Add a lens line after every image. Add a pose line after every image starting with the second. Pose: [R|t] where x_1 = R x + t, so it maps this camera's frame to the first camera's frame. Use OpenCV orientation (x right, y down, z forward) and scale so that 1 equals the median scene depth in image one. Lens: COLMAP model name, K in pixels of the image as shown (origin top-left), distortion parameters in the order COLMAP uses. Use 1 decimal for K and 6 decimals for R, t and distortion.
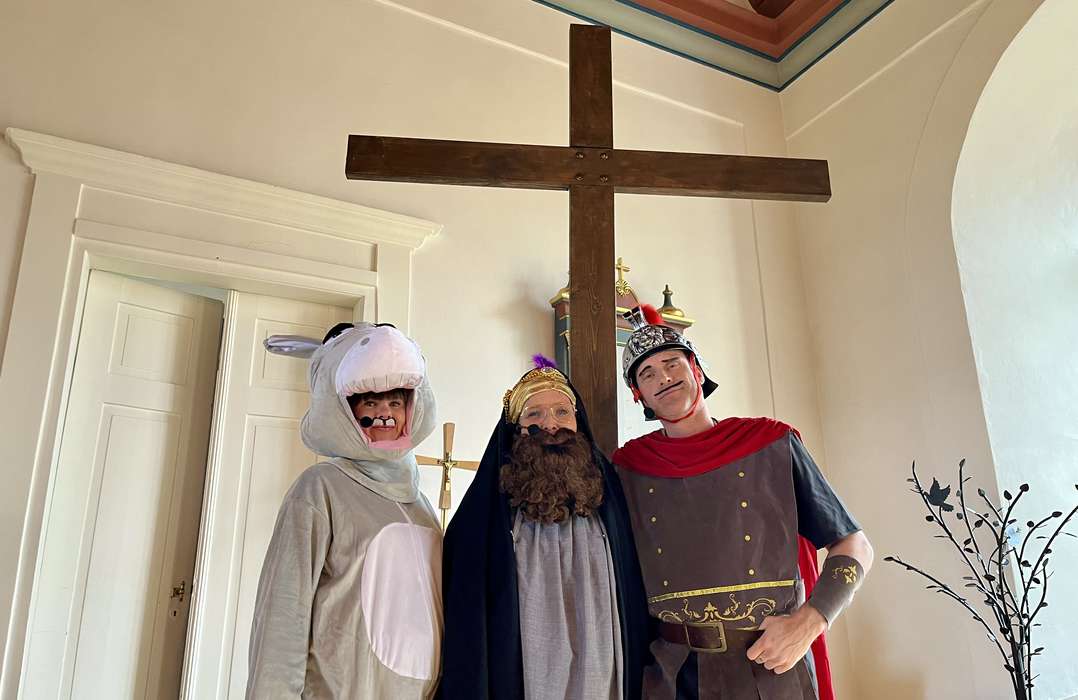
lens RADIAL K [[851.3, 0, 539.3], [0, 851.3, 389.0], [0, 0, 1]] dist [-0.002614, -0.001415]
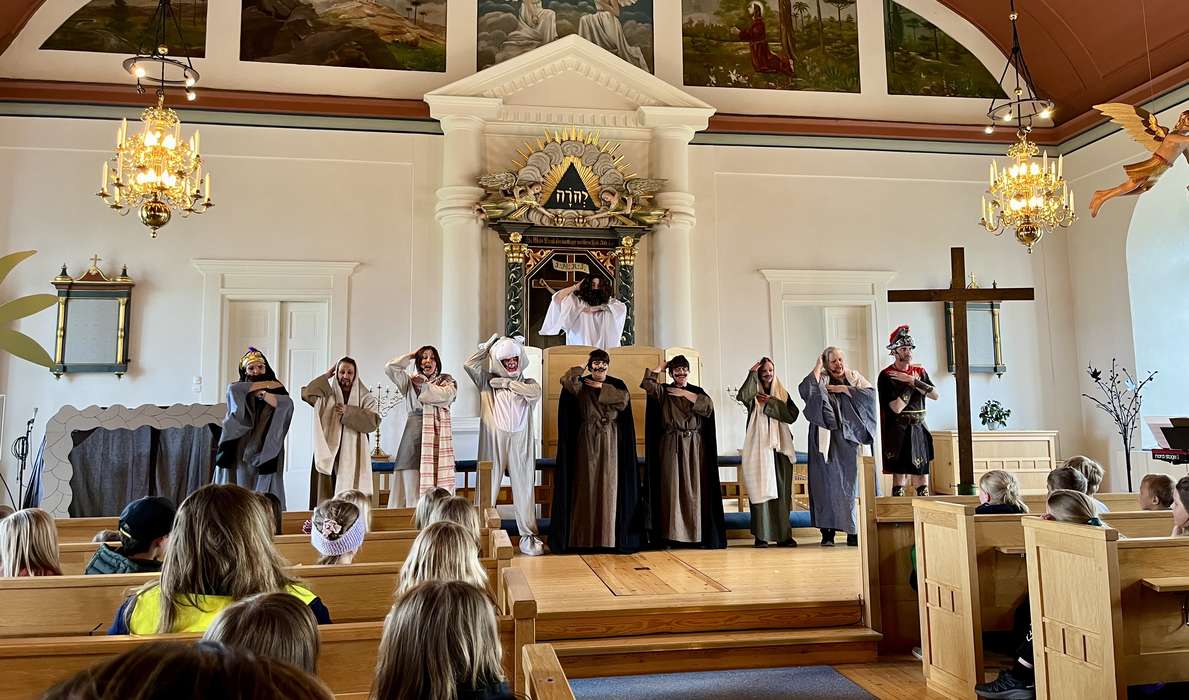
lens RADIAL K [[877.8, 0, 599.2], [0, 877.8, 321.8], [0, 0, 1]] dist [0.038325, -0.059388]
pose [[0.944722, -0.036169, -0.325872, -0.122998], [0.090432, 0.984089, 0.152941, -0.646457], [0.315155, -0.173956, 0.932961, -2.228700]]
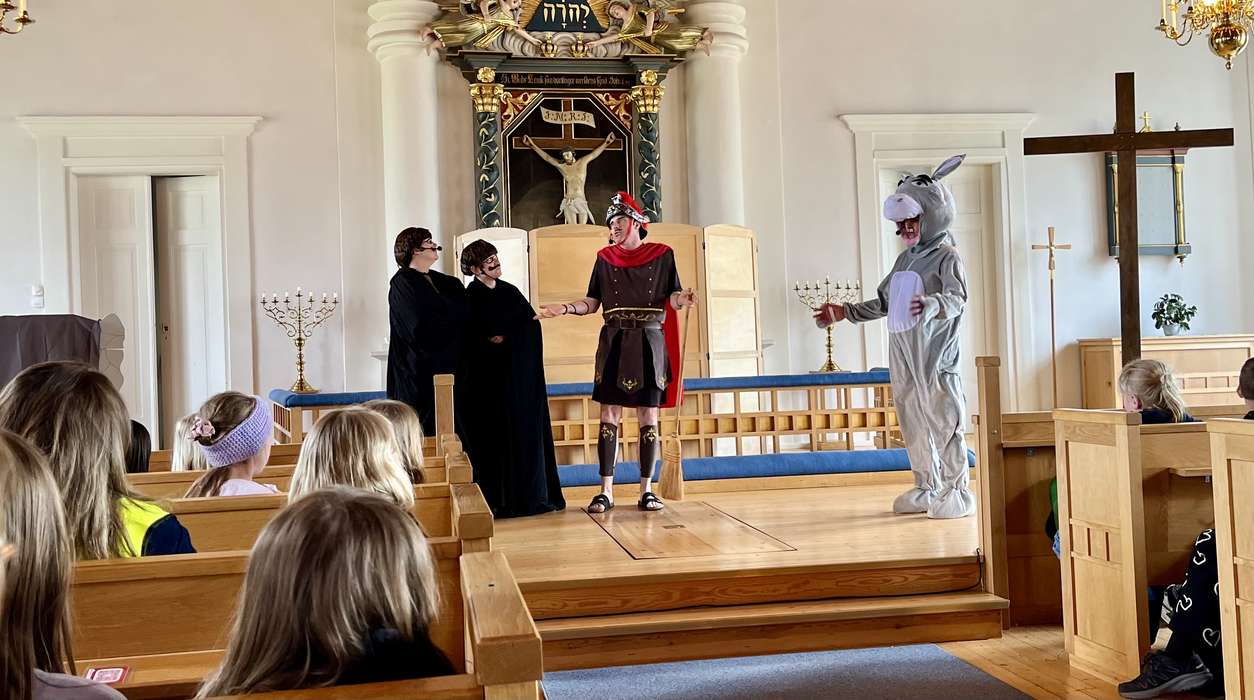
lens RADIAL K [[1233.8, 0, 627.0], [0, 1233.8, 350.0], [0, 0, 1]] dist [0.002351, 0.011561]
pose [[0.944921, -0.027115, -0.326174, -0.117719], [0.115217, 0.960331, 0.253949, -0.576208], [0.306349, -0.277542, 0.910560, -2.191030]]
